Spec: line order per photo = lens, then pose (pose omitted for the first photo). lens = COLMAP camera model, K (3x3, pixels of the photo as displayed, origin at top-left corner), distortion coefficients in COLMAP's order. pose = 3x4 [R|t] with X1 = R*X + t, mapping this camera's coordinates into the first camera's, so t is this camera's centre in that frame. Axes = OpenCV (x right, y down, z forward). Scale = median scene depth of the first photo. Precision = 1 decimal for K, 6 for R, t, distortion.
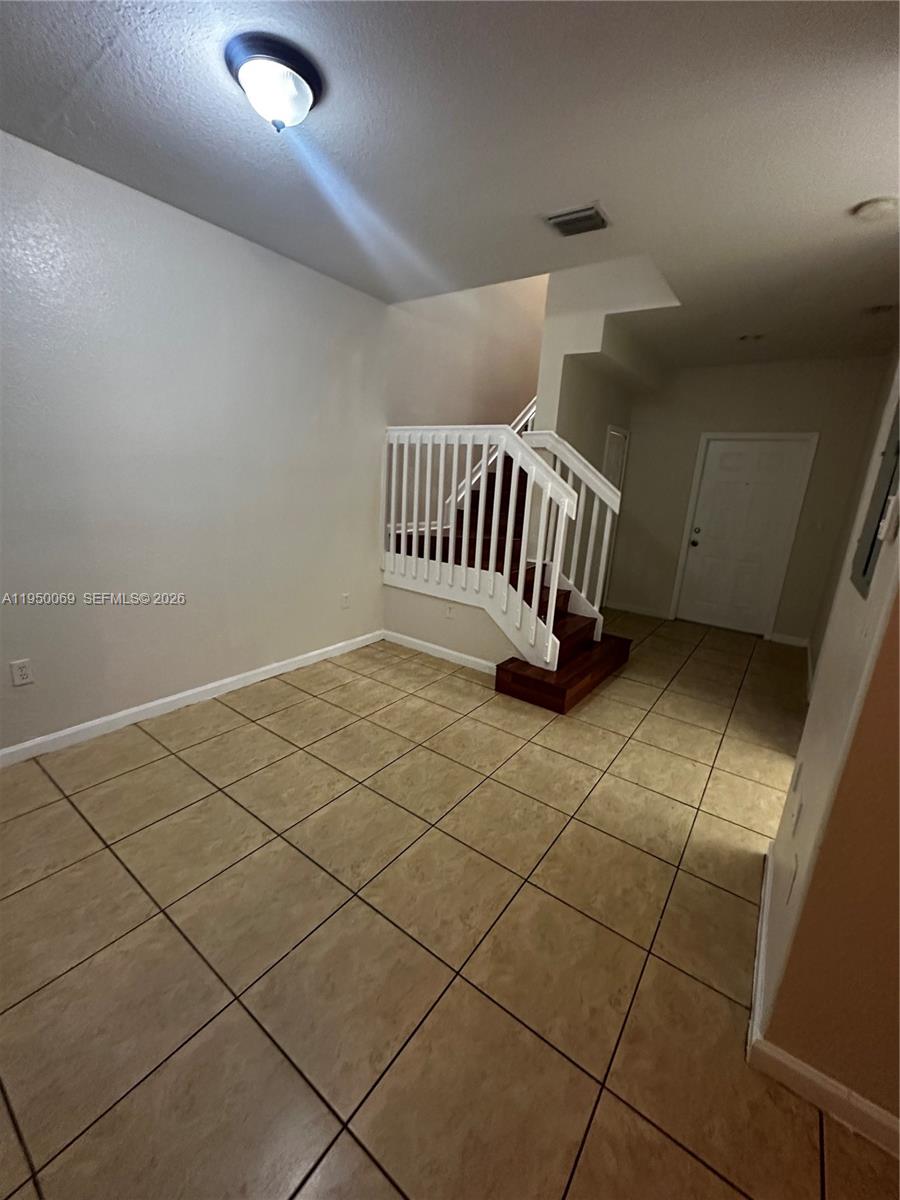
lens RADIAL K [[481.9, 0, 445.9], [0, 481.9, 603.8], [0, 0, 1]] dist [-0.001274, 0.000505]
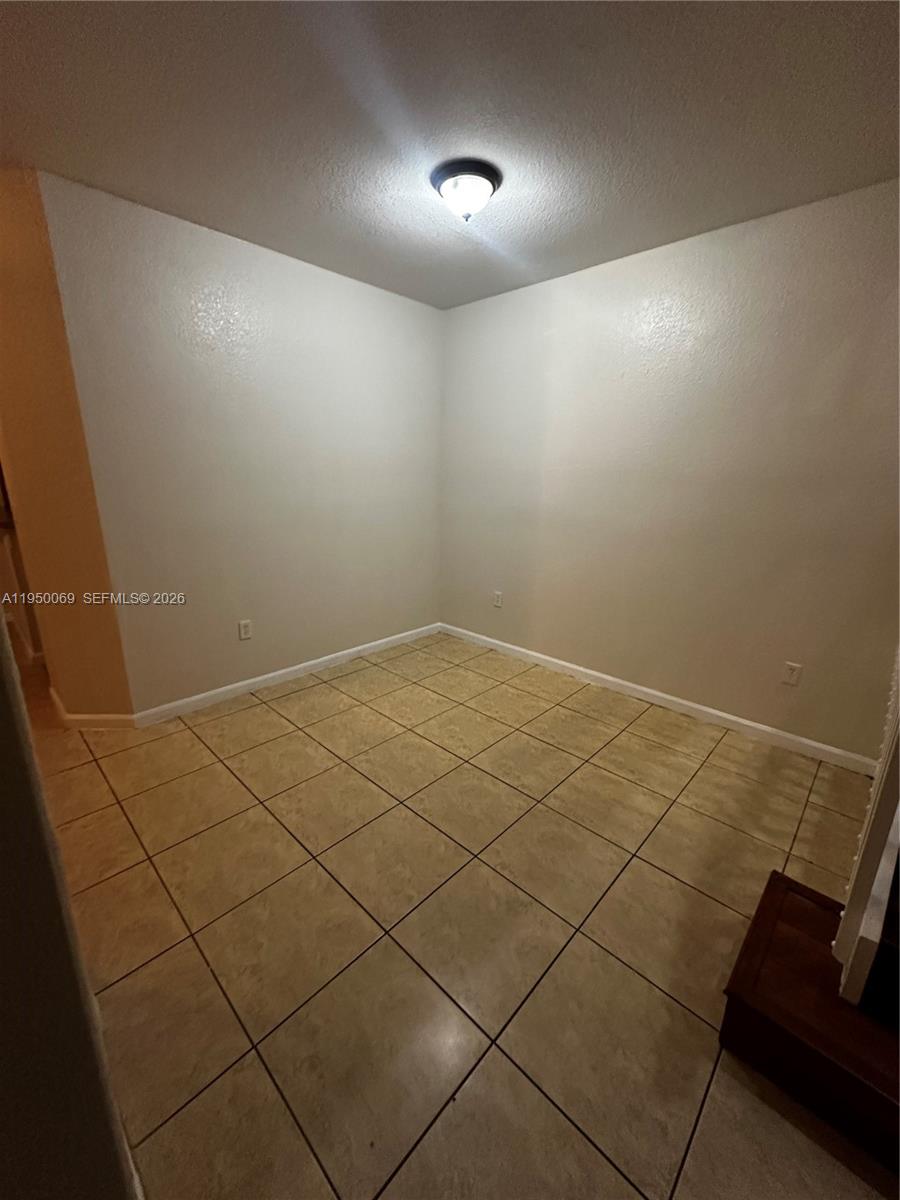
lens RADIAL K [[481.9, 0, 453.4], [0, 481.9, 600.6], [0, 0, 1]] dist [-0.001274, 0.000505]
pose [[-0.126060, 0.209325, -0.969687, 0.540822], [-0.279565, 0.930370, 0.237181, -0.143807], [0.951815, 0.300989, -0.058763, 0.627760]]
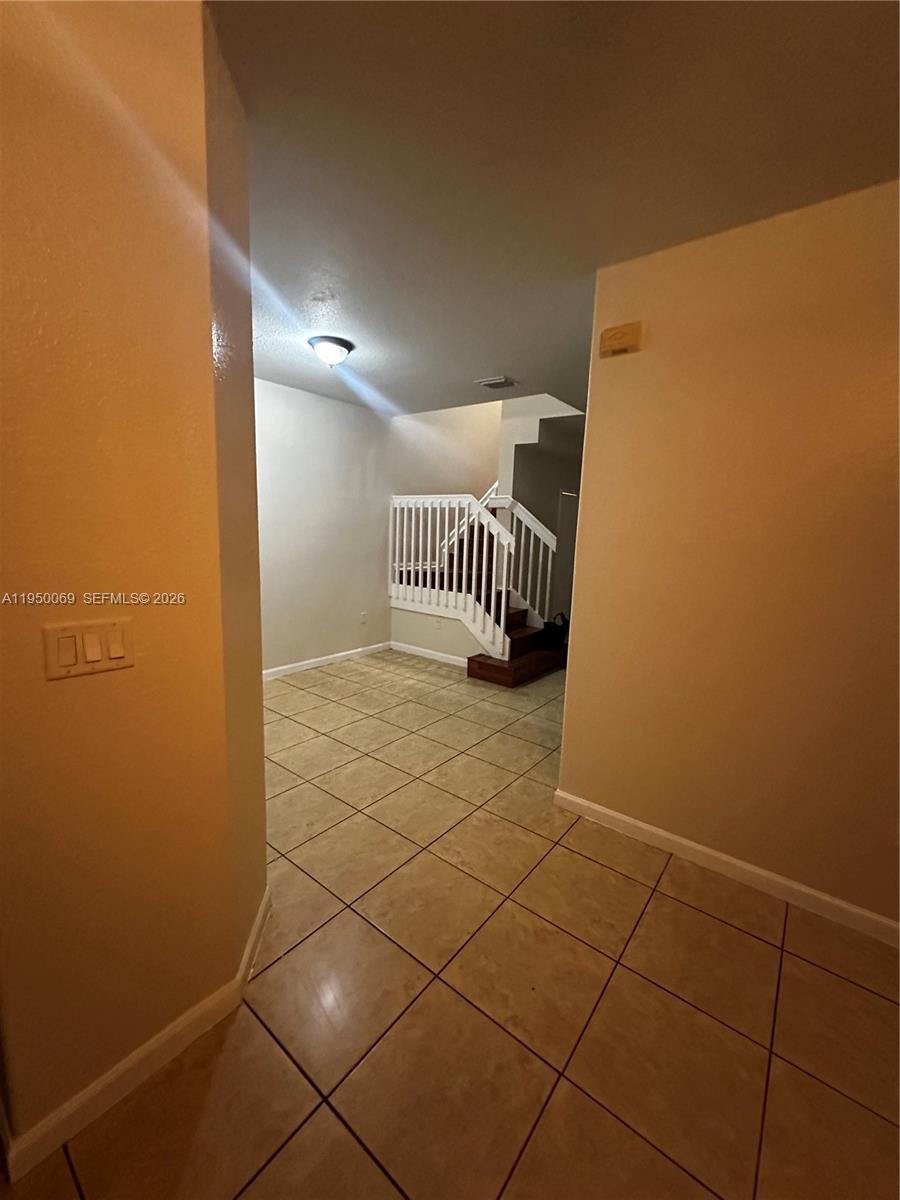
lens RADIAL K [[481.9, 0, 445.3], [0, 481.9, 606.5], [0, 0, 1]] dist [-0.001274, 0.000505]
pose [[0.999009, -0.017857, -0.040767, 0.097743], [0.013712, 0.994916, -0.099771, 0.116096], [0.042342, 0.099114, 0.994175, -0.430827]]
